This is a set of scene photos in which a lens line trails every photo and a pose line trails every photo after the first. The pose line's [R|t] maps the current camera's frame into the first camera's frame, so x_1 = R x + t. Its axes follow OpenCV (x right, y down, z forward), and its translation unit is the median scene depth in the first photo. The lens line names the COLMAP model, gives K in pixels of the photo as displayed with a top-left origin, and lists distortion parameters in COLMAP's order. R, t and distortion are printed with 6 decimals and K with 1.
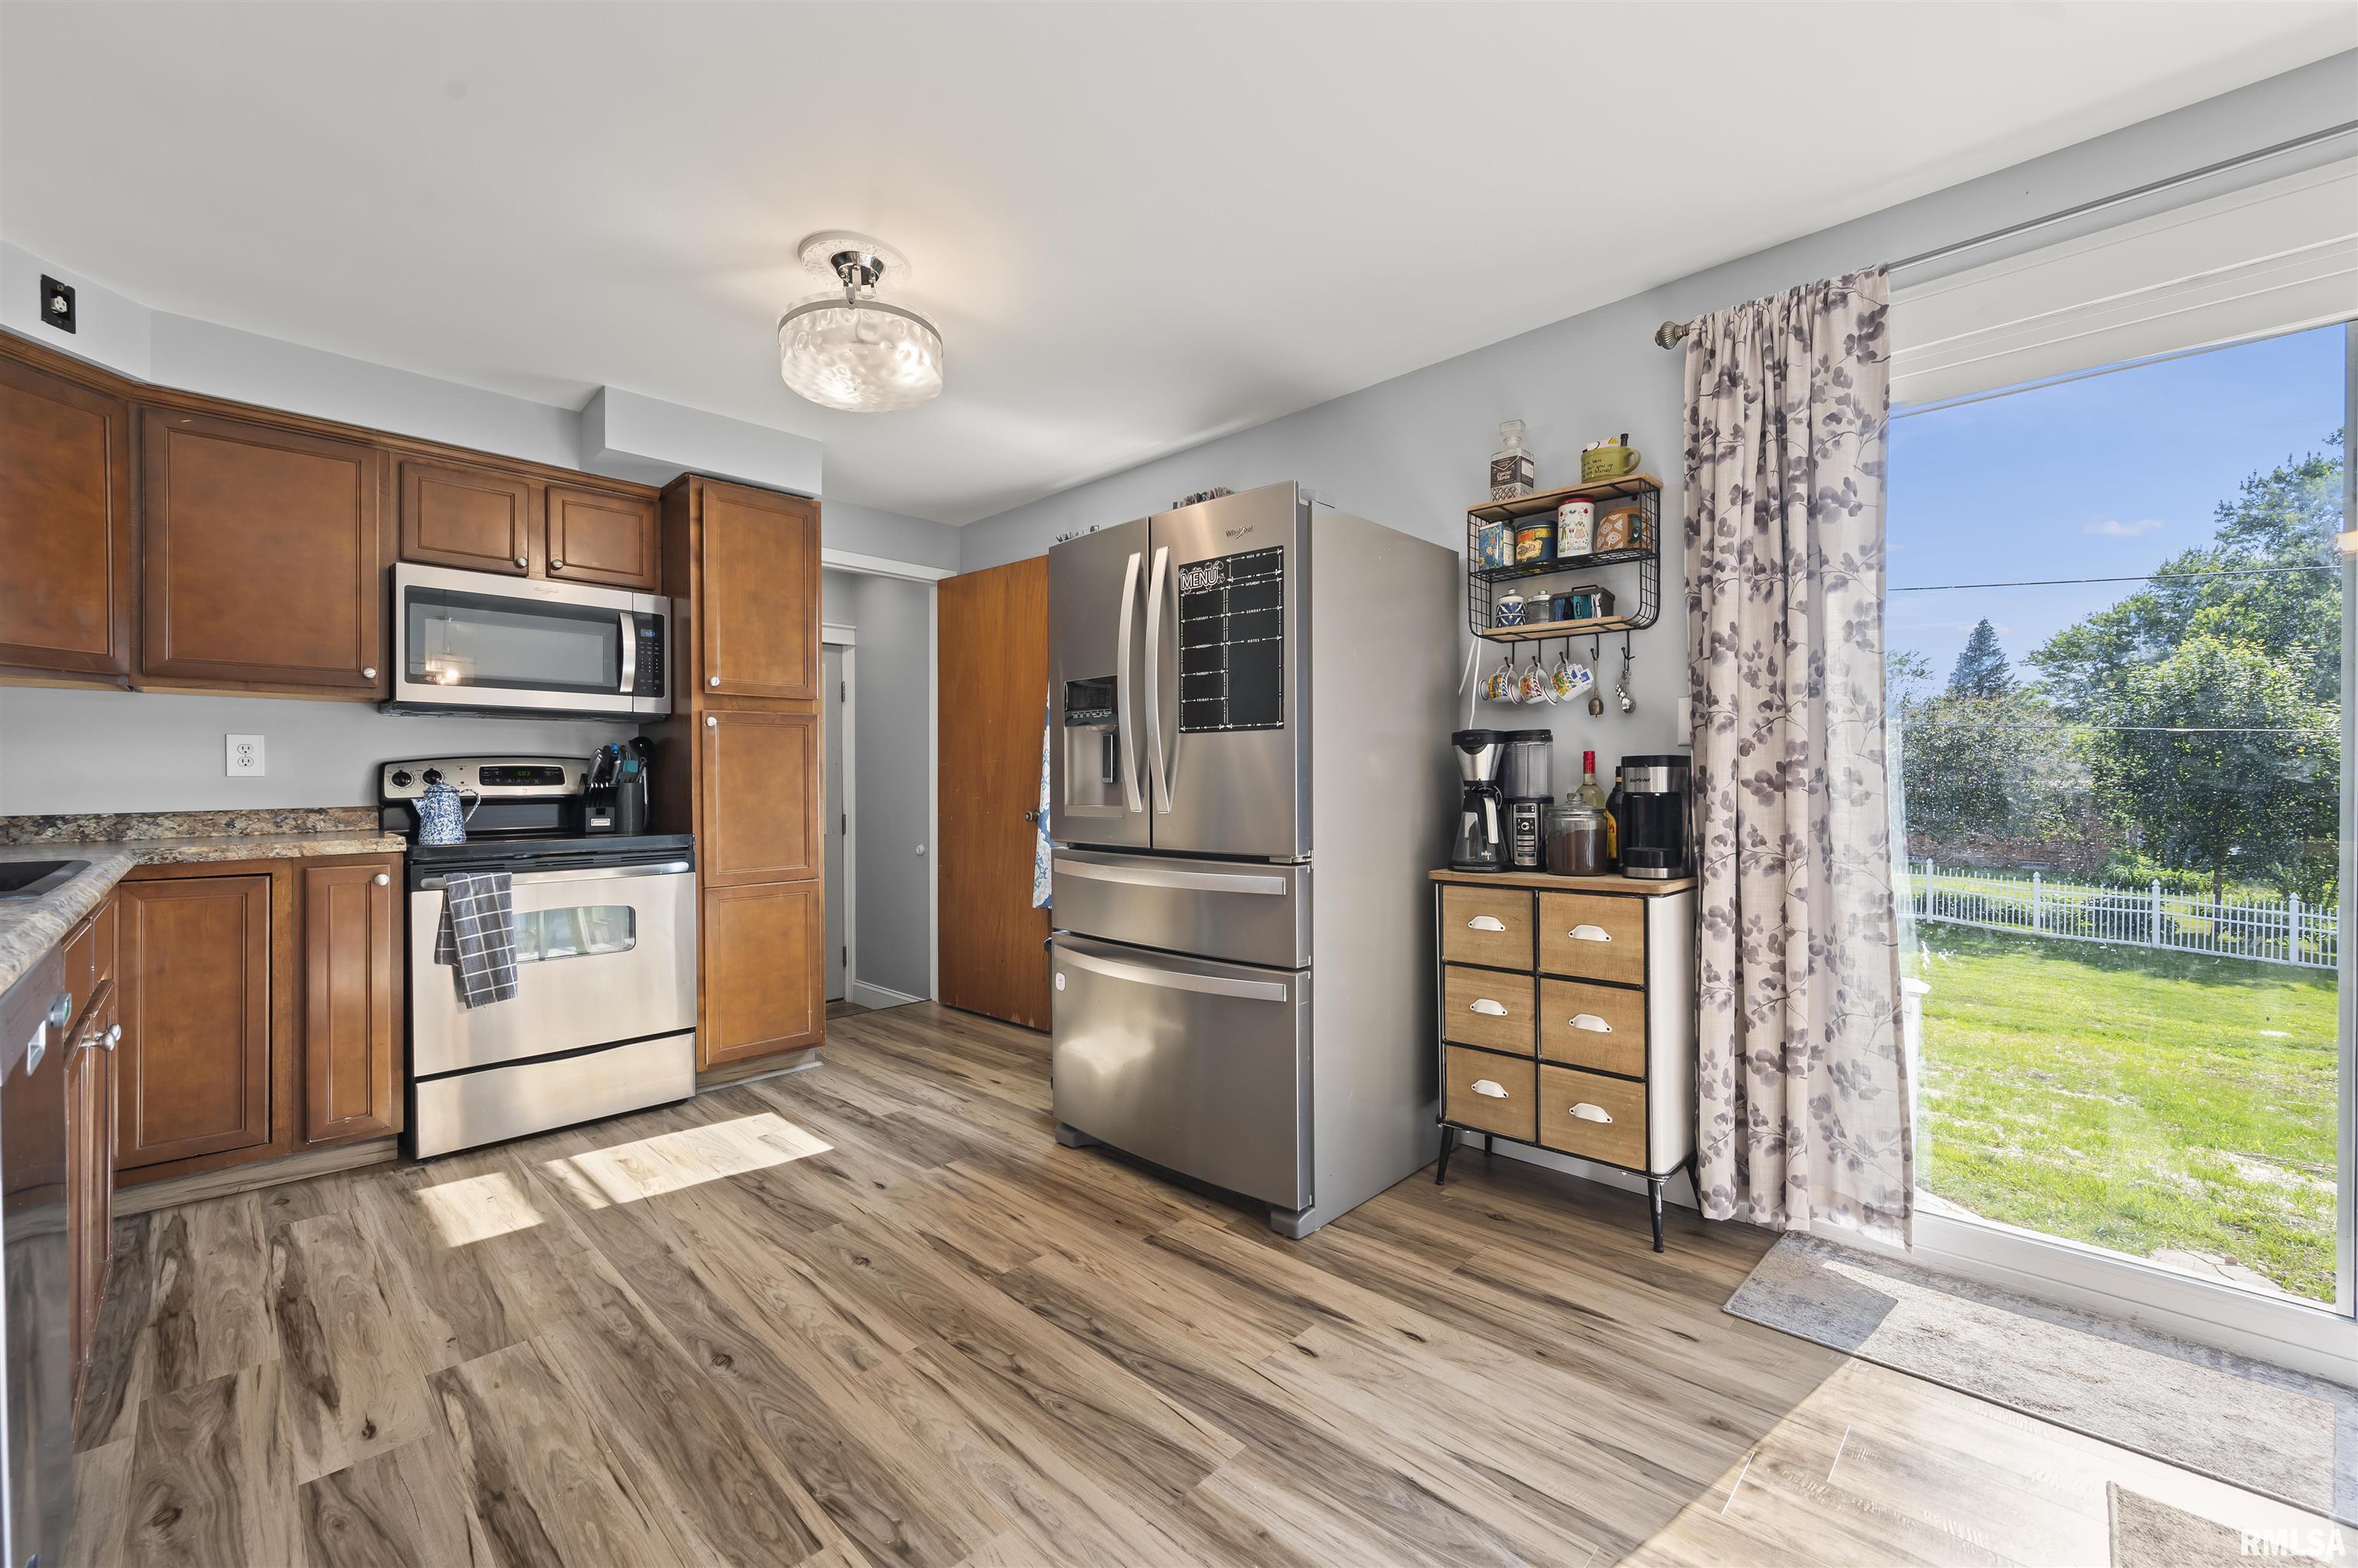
lens RADIAL K [[942.4, 0, 1193.6], [0, 942.4, 790.7], [0, 0, 1]] dist [-0.003537, -0.000323]
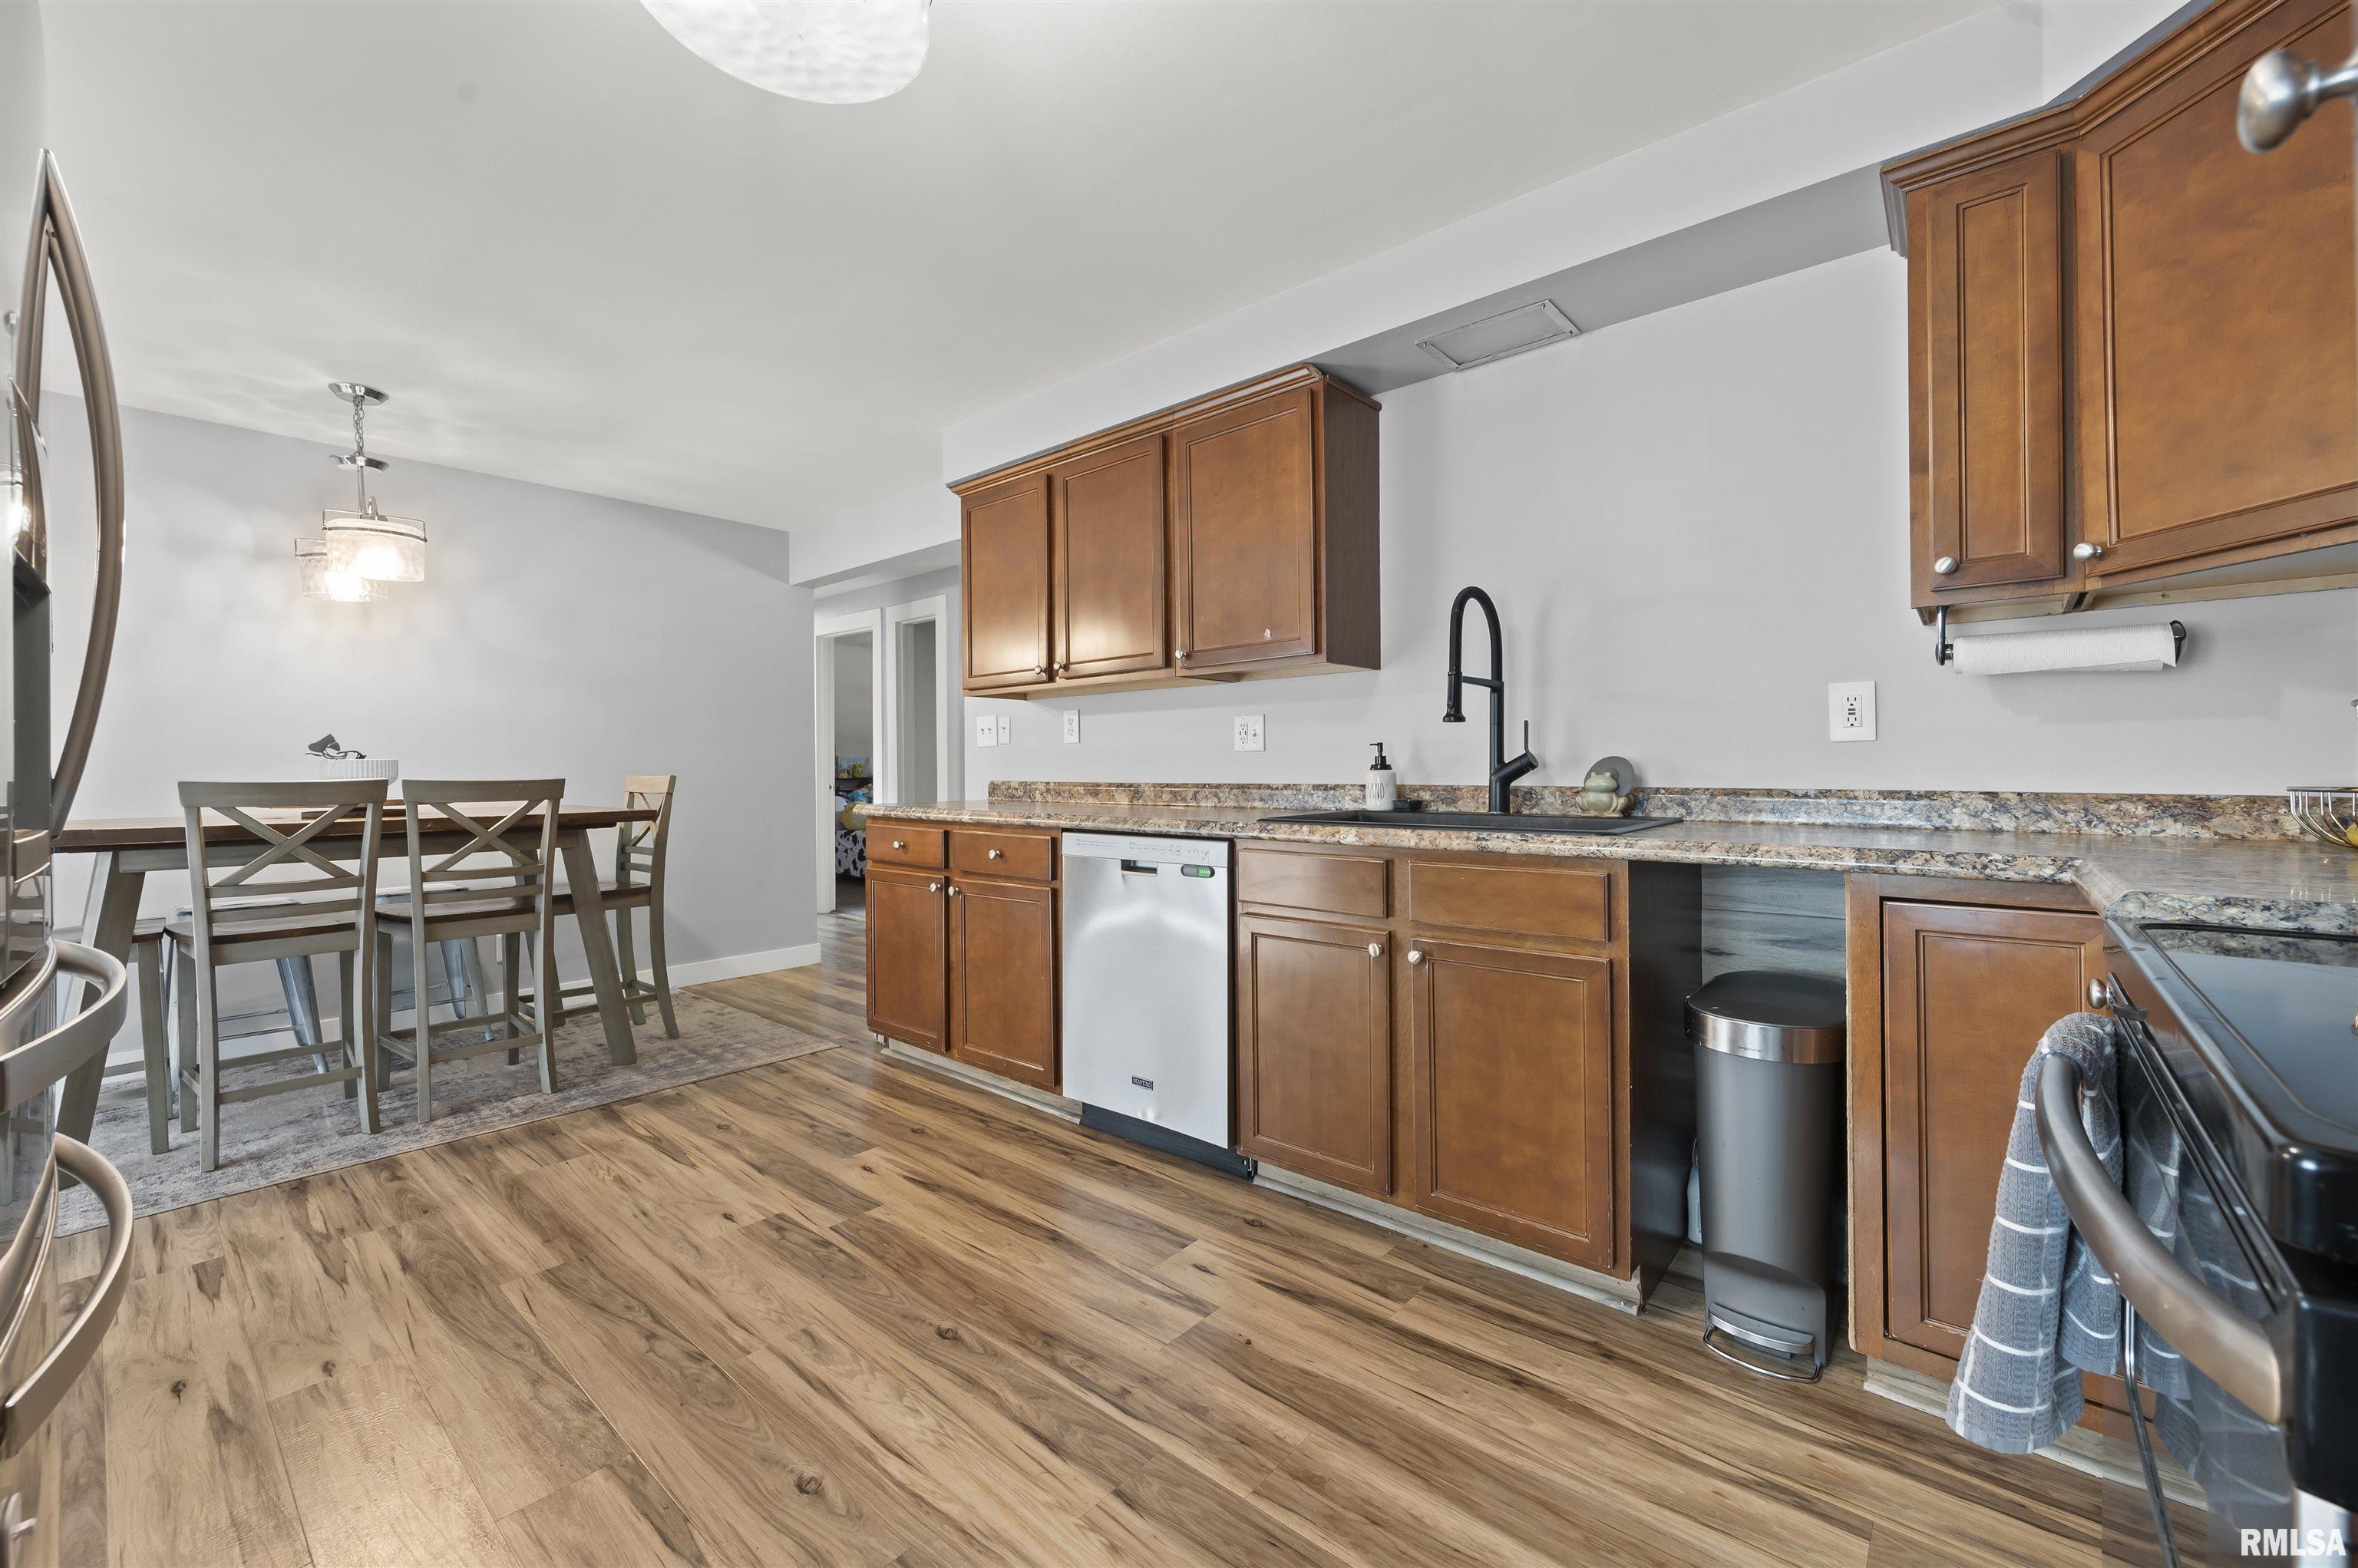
lens RADIAL K [[942.4, 0, 1191.7], [0, 942.4, 777.9], [0, 0, 1]] dist [-0.003537, -0.000323]
pose [[-0.998314, 0.012064, -0.056771, -0.493705], [0.011099, 0.999789, 0.017288, -0.003155], [0.056968, 0.016629, -0.998238, 1.395204]]
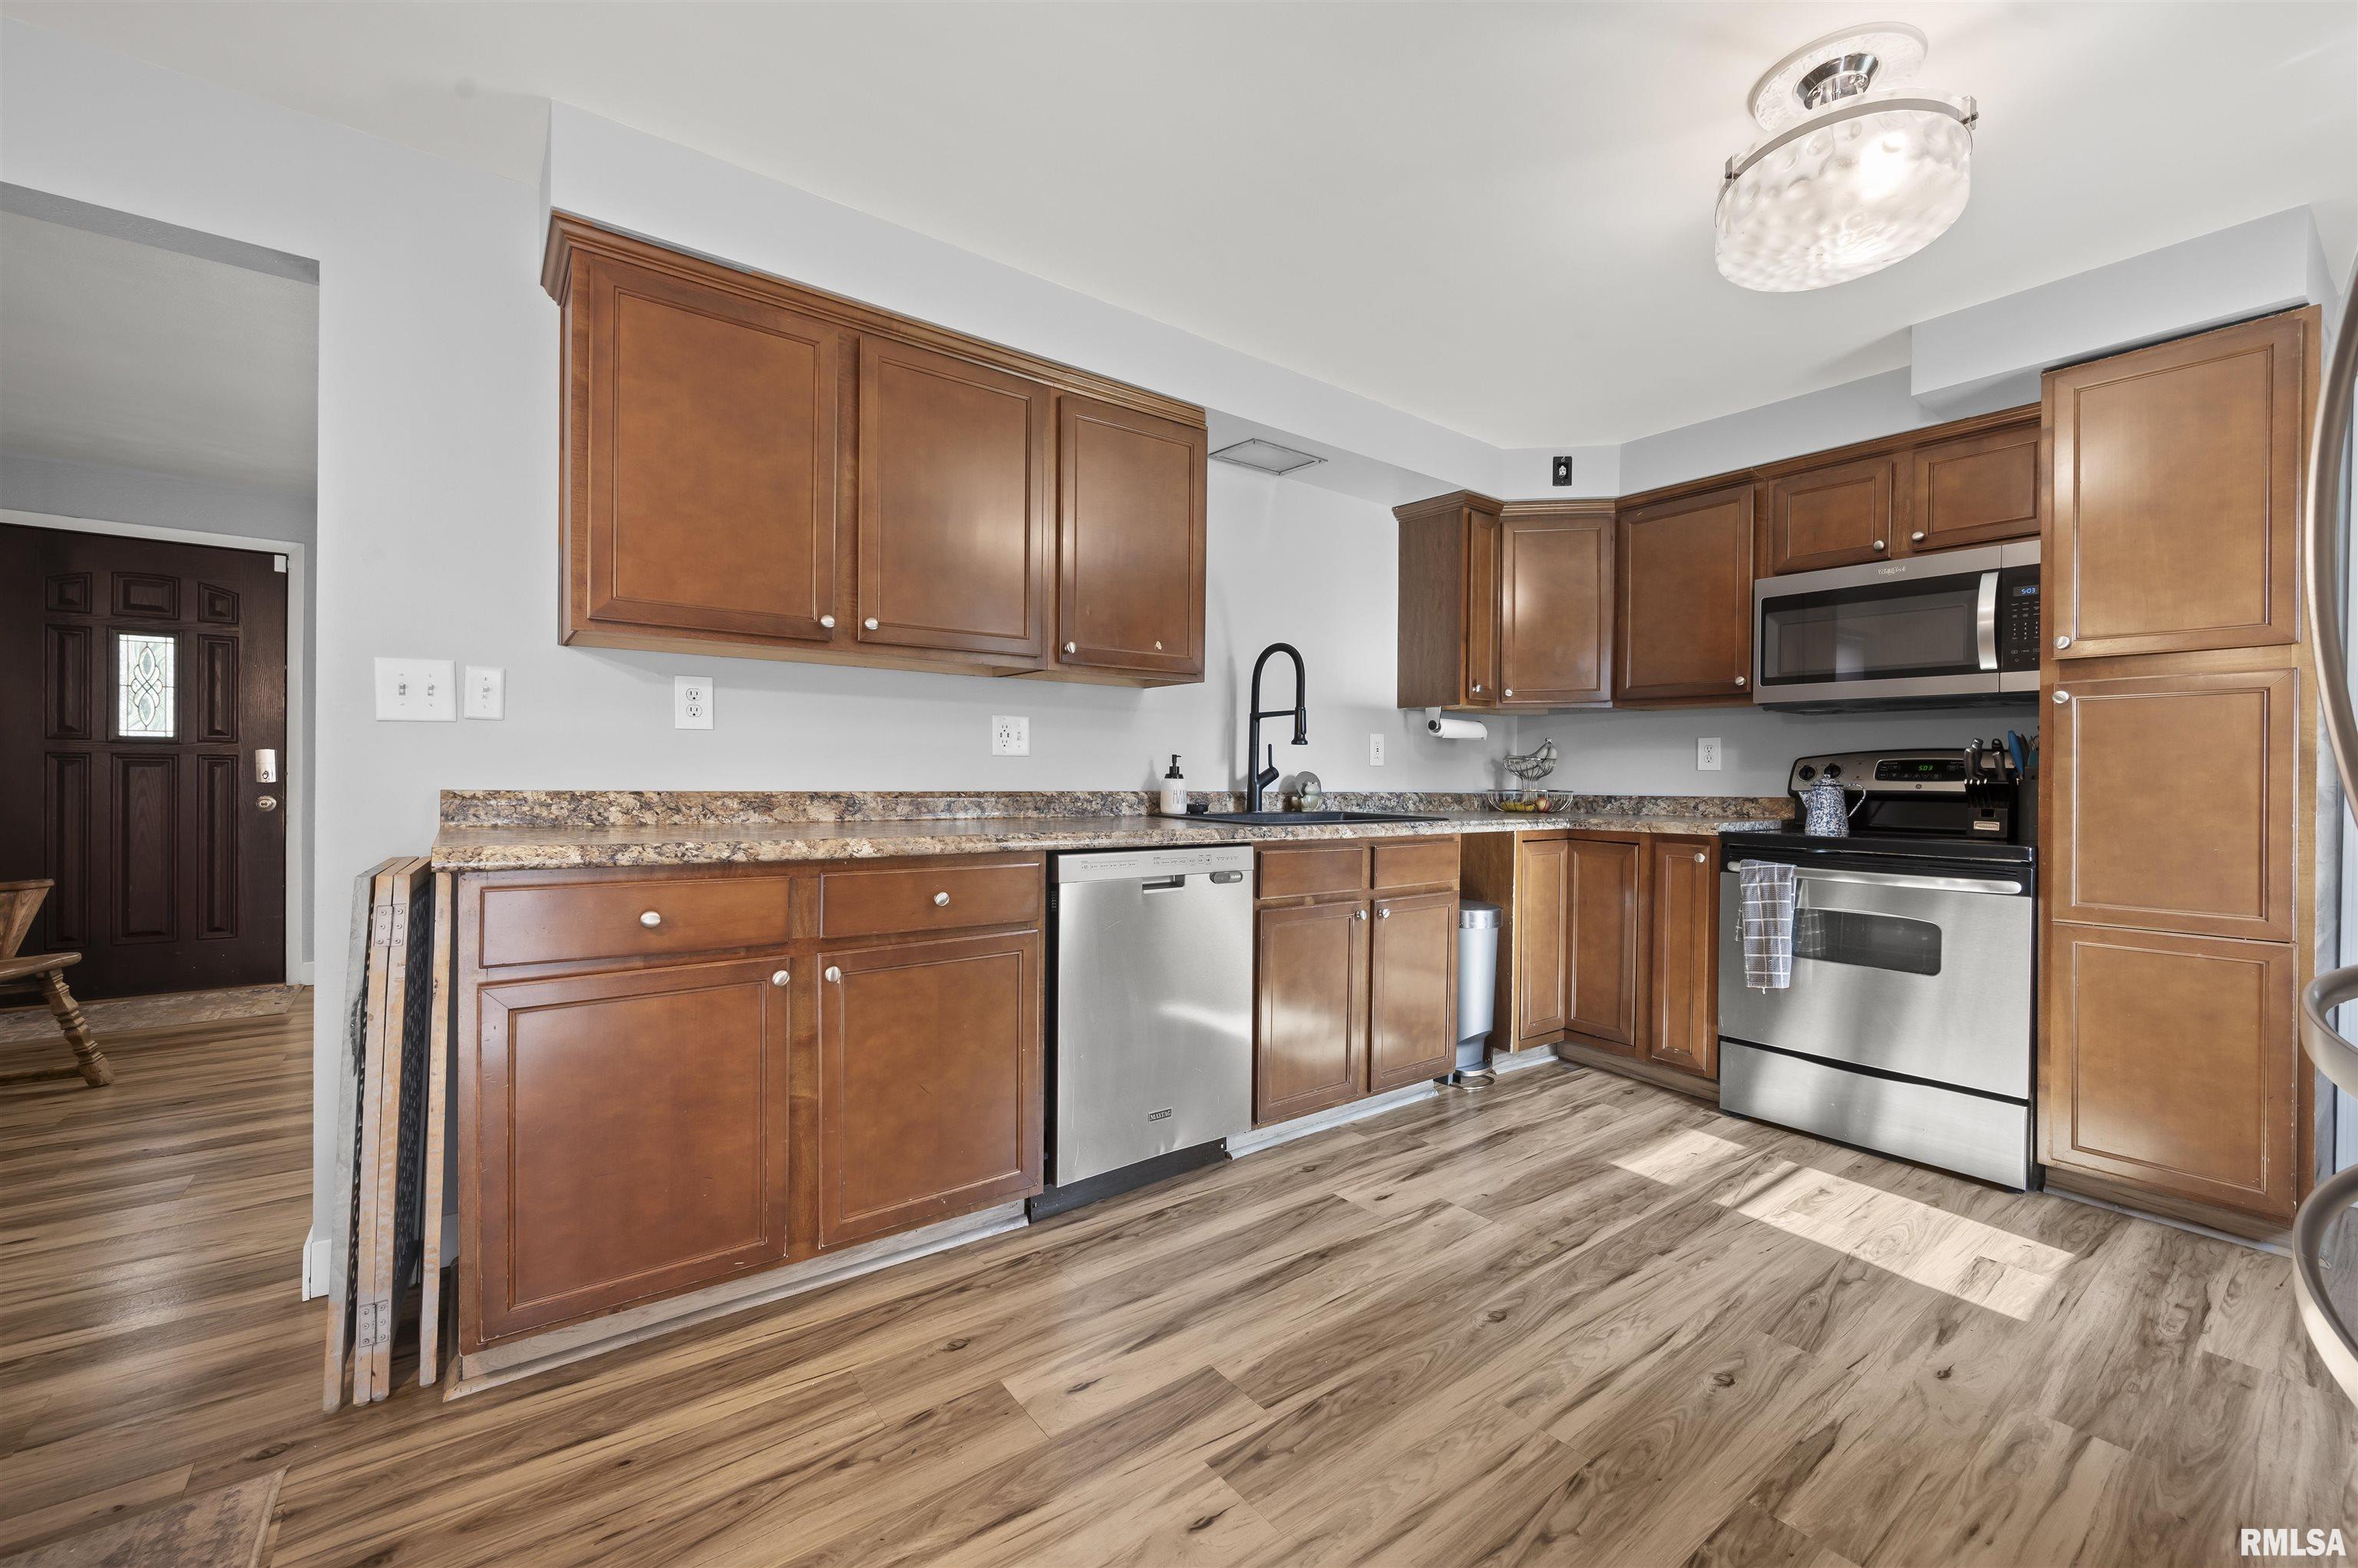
lens RADIAL K [[942.4, 0, 1170.6], [0, 942.4, 780.5], [0, 0, 1]] dist [-0.003537, -0.000323]
pose [[-0.163900, 0.010278, -0.986423, 0.418740], [-0.019617, 0.999714, 0.013676, -0.005401], [0.986282, 0.021592, -0.163651, 0.552457]]
